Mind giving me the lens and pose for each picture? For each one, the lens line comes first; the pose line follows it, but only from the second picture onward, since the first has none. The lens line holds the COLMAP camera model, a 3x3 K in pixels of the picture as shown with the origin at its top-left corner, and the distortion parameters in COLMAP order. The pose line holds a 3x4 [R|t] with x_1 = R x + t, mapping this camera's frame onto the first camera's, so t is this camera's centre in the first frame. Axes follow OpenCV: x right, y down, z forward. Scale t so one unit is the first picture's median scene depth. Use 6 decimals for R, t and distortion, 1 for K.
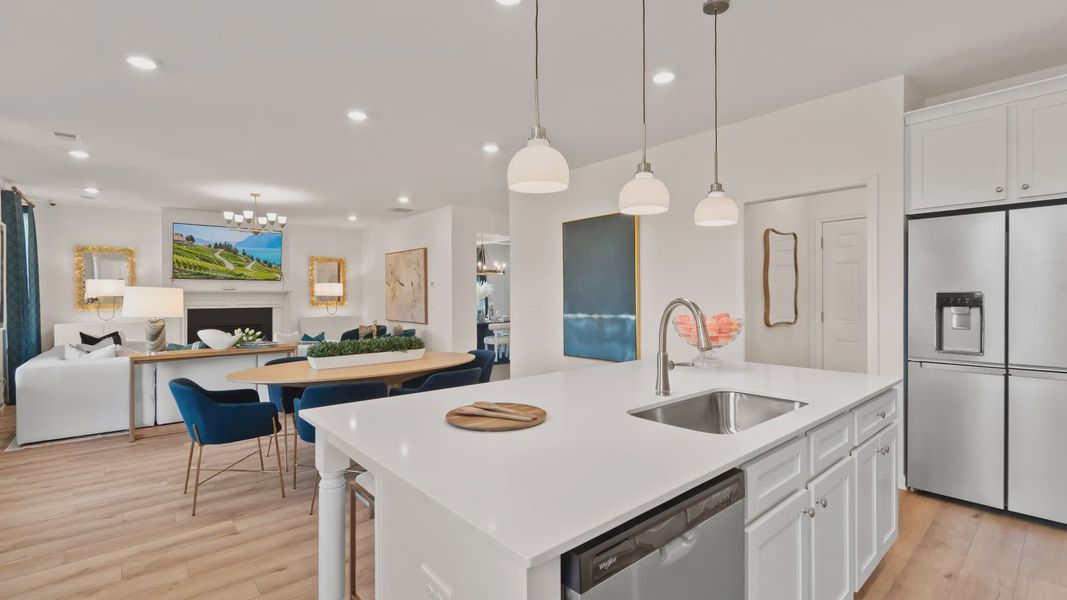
lens RADIAL K [[433.6, 0, 537.1], [0, 433.6, 300.1], [0, 0, 1]] dist [0.000502, -0.000043]
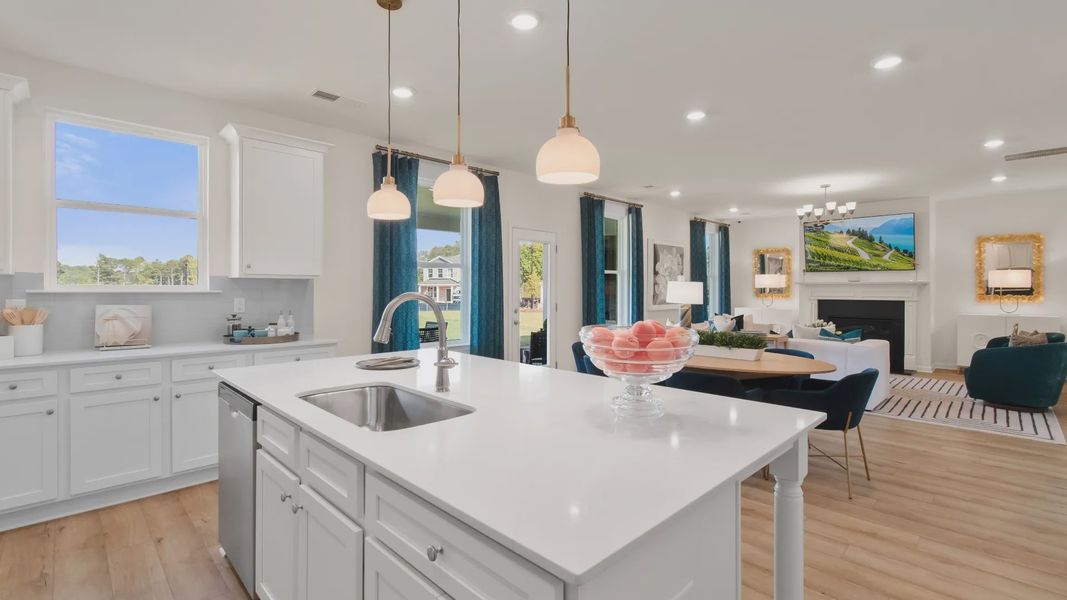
lens RADIAL K [[426.4, 0, 535.6], [0, 426.4, 300.1], [0, 0, 1]] dist [0.002282, -0.000009]
pose [[0.034868, 0.036918, -0.998710, 0.243483], [-0.015728, 0.999214, 0.036388, -0.004324], [0.999268, 0.014439, 0.035422, 0.223797]]
